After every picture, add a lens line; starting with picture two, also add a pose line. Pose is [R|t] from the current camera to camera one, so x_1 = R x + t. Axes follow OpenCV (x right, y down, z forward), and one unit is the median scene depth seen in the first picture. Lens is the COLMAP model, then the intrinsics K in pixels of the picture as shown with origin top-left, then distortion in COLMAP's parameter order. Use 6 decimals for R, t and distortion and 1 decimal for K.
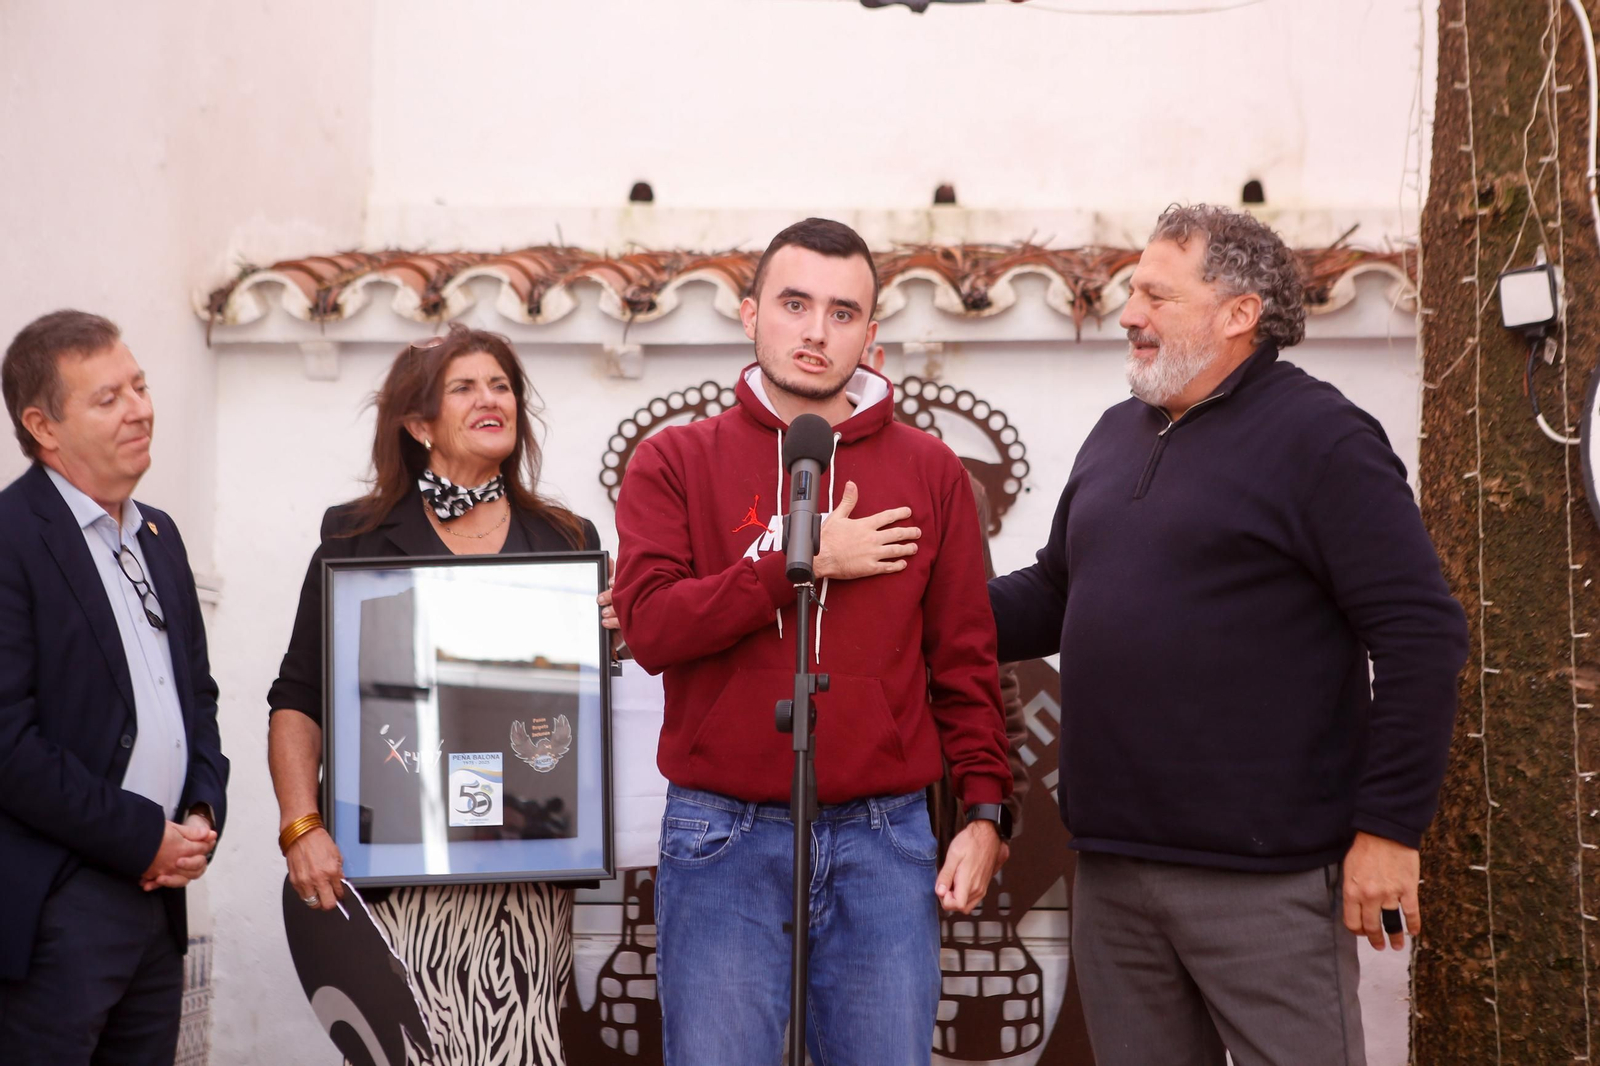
lens RADIAL K [[3233.2, 0, 804.1], [0, 3233.2, 479.6], [0, 0, 1]] dist [0.154753, 0.403334]
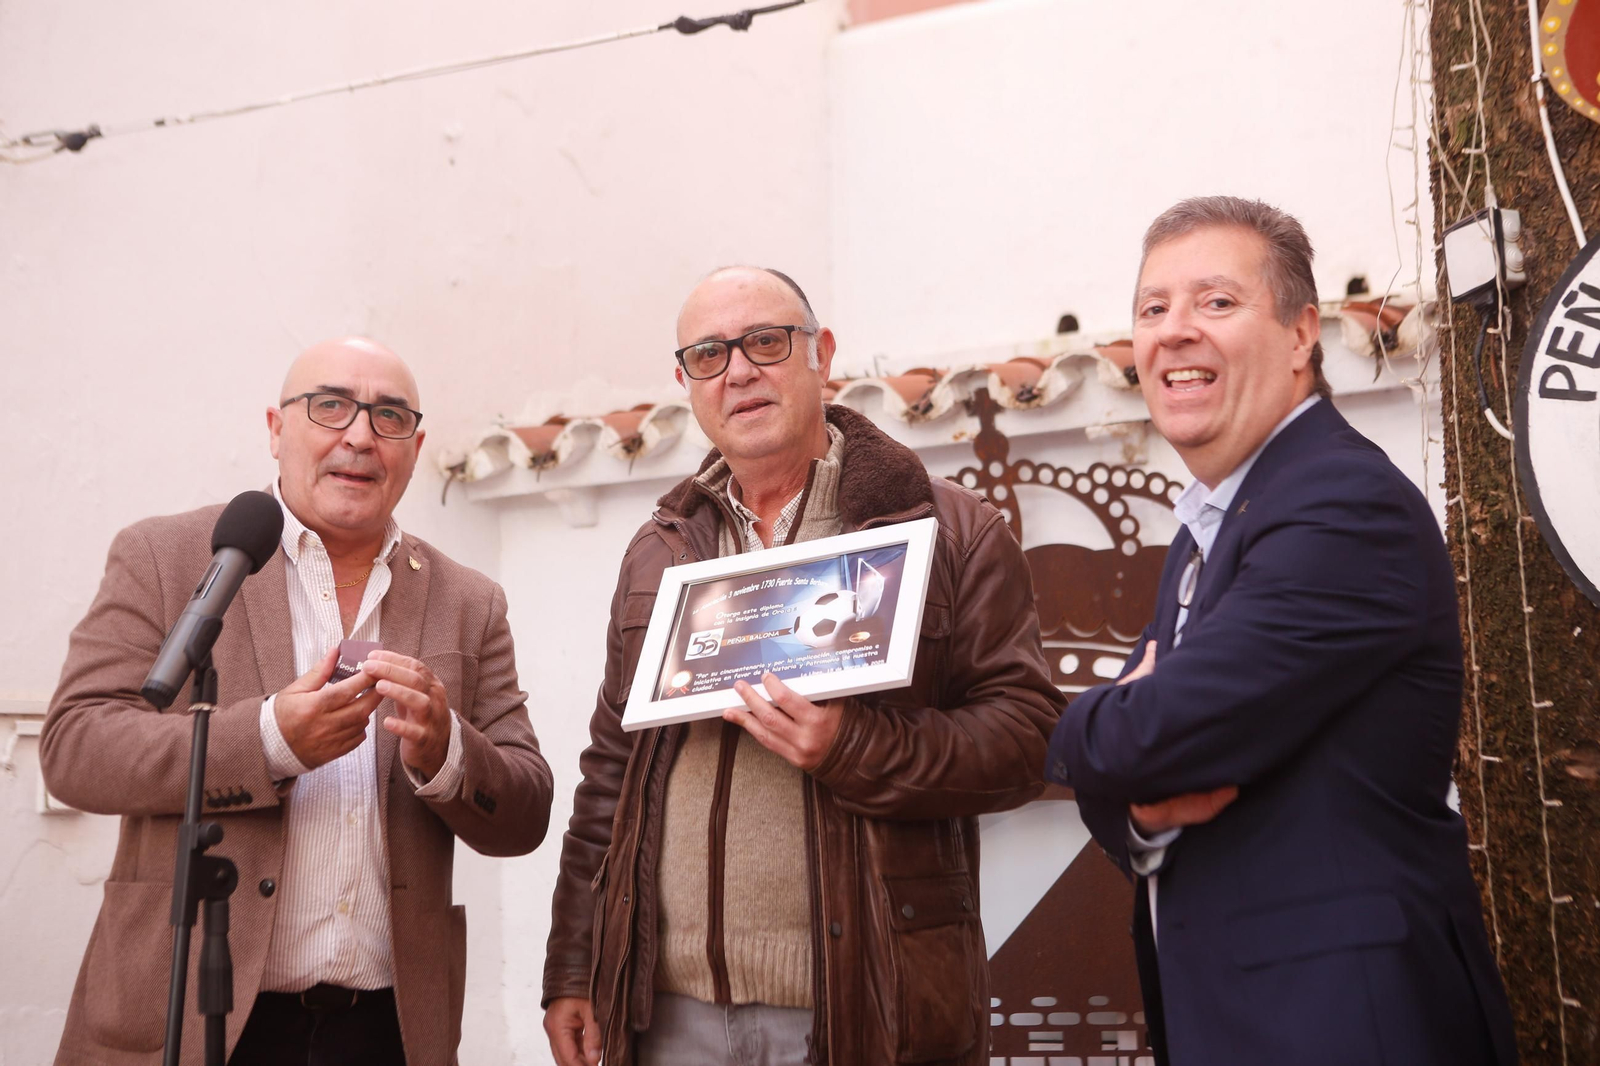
lens RADIAL K [[2403.7, 0, 799.5], [0, 2403.7, 511.8], [0, 0, 1]] dist [0.057732, 0.012069]
pose [[0.899784, -0.094776, -0.425917, 0.250157], [0.071462, 0.994954, -0.070429, 0.024277], [0.430443, 0.032934, 0.902017, 0.348845]]
